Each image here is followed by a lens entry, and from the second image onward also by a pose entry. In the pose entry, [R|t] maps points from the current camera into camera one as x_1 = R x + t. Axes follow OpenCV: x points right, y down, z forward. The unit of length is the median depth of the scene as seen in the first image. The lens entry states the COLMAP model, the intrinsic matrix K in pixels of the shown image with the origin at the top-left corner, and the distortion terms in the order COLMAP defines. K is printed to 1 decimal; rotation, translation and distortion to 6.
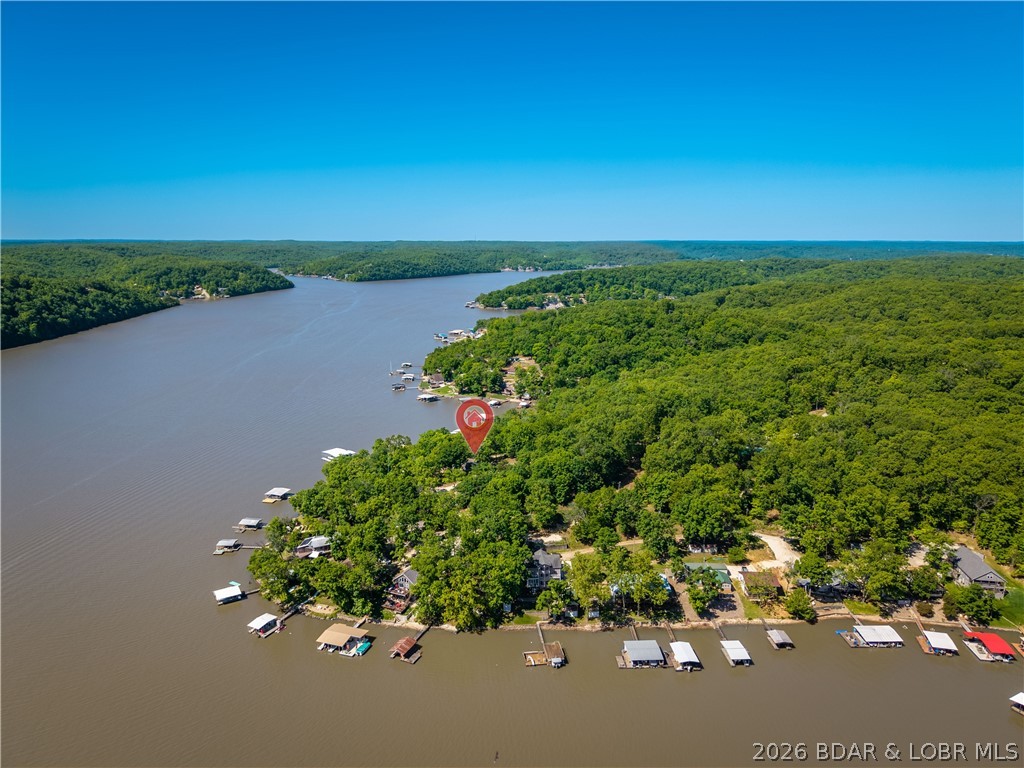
lens RADIAL K [[692.1, 0, 517.2], [0, 692.1, 380.1], [0, 0, 1]] dist [0.022185, -0.018105]
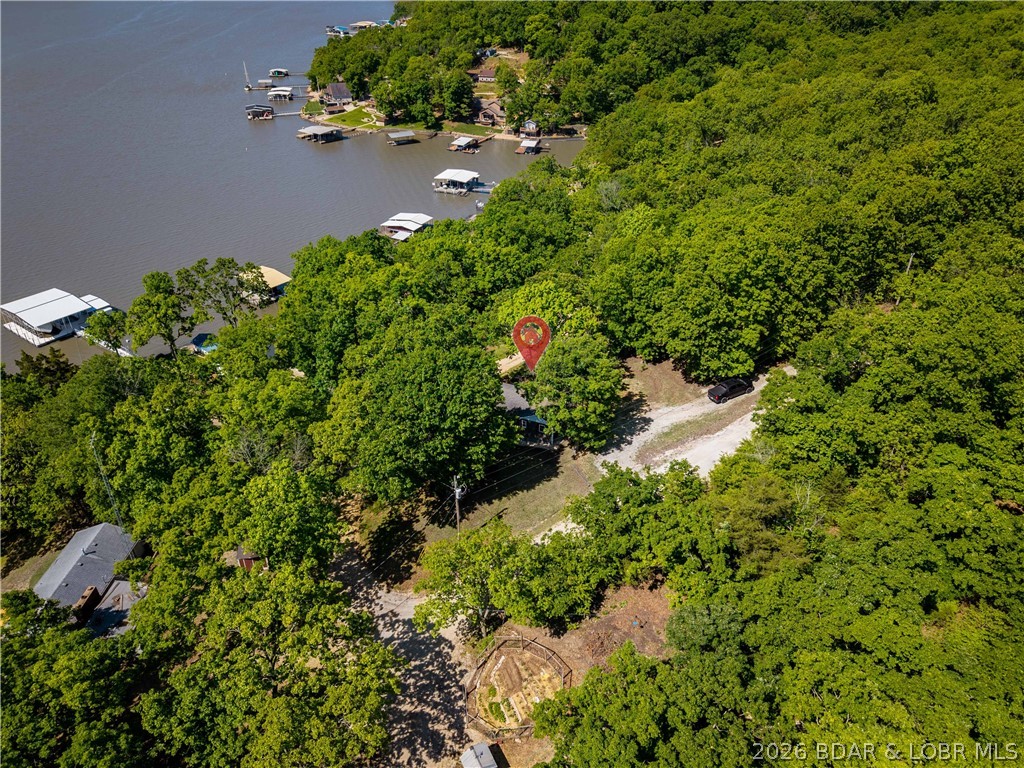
lens RADIAL K [[692.1, 0, 507.5], [0, 692.1, 386.0], [0, 0, 1]] dist [0.022185, -0.018105]
pose [[0.994290, -0.049151, 0.094720, -0.045694], [0.011802, 0.932818, 0.360155, 0.013923], [-0.106058, -0.356980, 0.928072, 0.396782]]
